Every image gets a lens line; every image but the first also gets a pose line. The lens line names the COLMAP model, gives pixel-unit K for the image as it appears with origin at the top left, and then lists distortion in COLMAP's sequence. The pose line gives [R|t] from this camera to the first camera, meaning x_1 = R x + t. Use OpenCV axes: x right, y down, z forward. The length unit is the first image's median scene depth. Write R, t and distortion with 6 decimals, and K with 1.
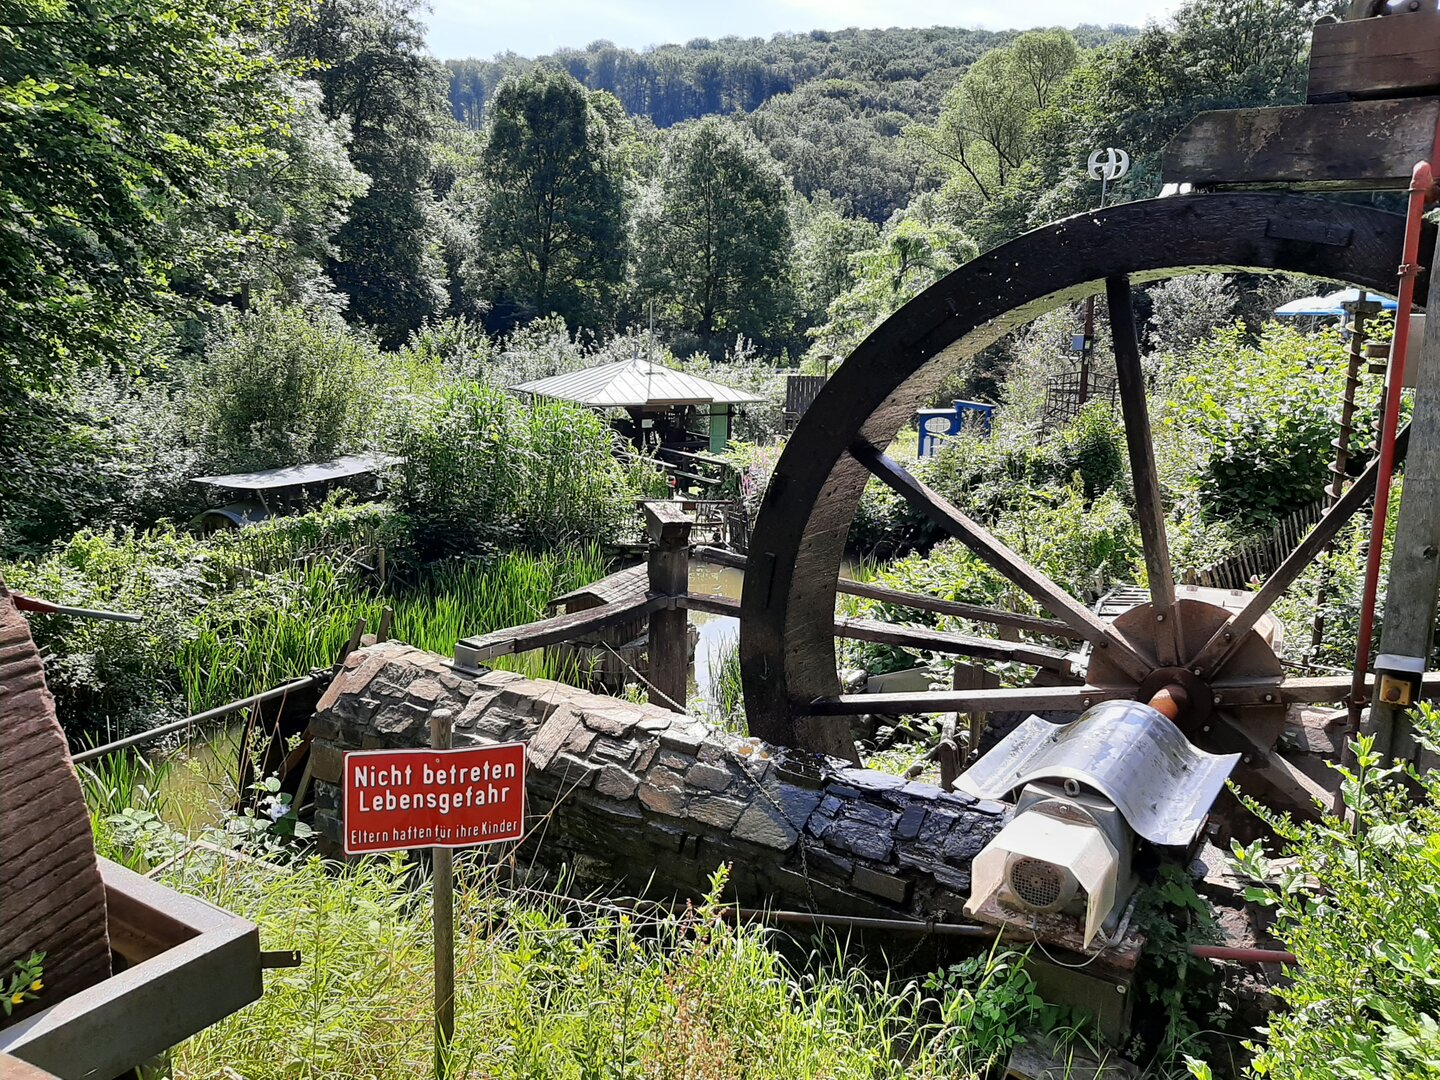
lens RADIAL K [[1107.6, 0, 720.0], [0, 1107.6, 540.0], [0, 0, 1]] dist [0.068892, -0.119933]
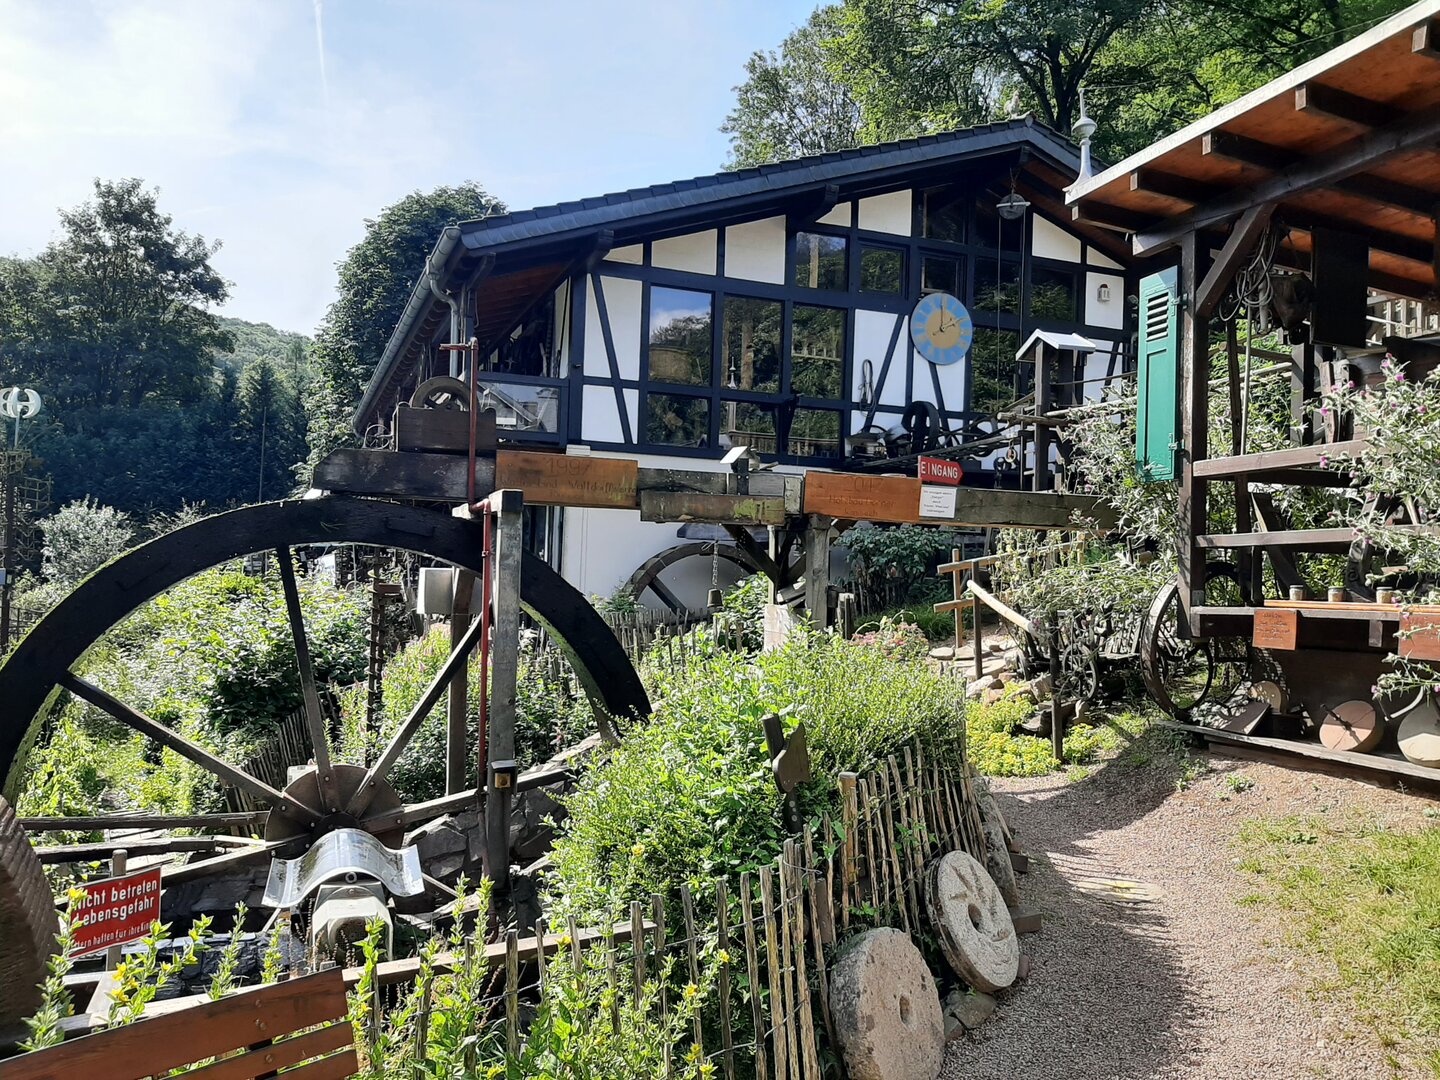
lens RADIAL K [[1107.6, 0, 720.0], [0, 1107.6, 540.0], [0, 0, 1]] dist [0.068892, -0.119933]
pose [[0.590082, 0.016127, 0.807183, -0.089869], [0.146395, 0.981089, -0.126622, 0.004522], [-0.793960, 0.192885, 0.576562, -0.055136]]
